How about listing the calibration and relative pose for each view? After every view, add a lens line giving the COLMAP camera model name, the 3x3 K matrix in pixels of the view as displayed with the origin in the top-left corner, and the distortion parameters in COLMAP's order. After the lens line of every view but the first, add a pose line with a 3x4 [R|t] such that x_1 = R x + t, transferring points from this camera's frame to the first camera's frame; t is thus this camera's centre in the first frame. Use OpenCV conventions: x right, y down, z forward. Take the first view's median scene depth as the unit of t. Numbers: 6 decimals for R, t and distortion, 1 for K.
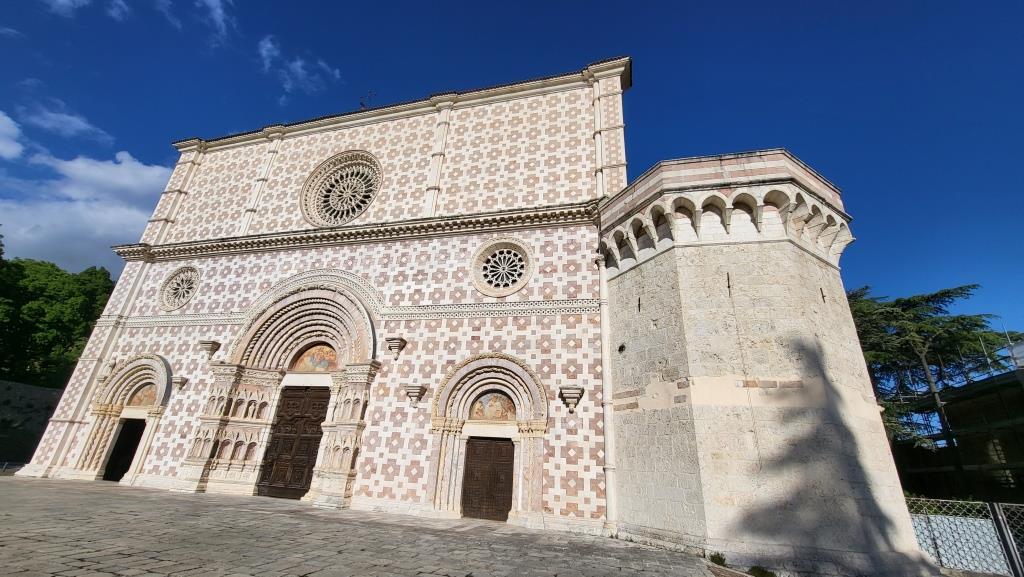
lens RADIAL K [[403.2, 0, 500.1], [0, 403.2, 303.1], [0, 0, 1]] dist [0.001193, 0.000323]
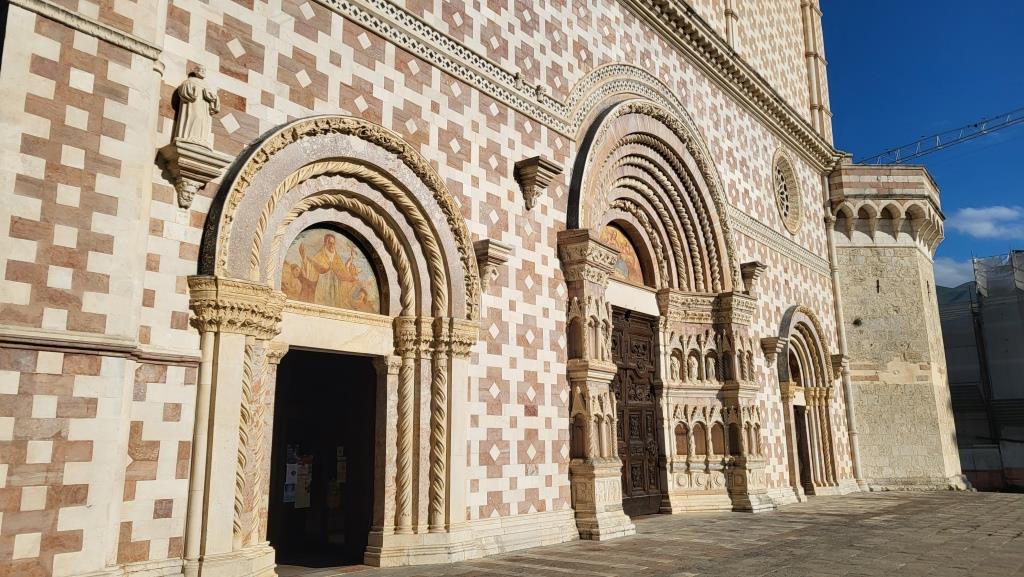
lens RADIAL K [[784.0, 0, 520.7], [0, 784.0, 269.6], [0, 0, 1]] dist [0.061981, -0.034847]
pose [[0.379158, 0.135917, 0.915296, -1.476700], [-0.321713, 0.946809, -0.007328, 0.214011], [-0.867606, -0.291684, 0.402716, 0.751460]]
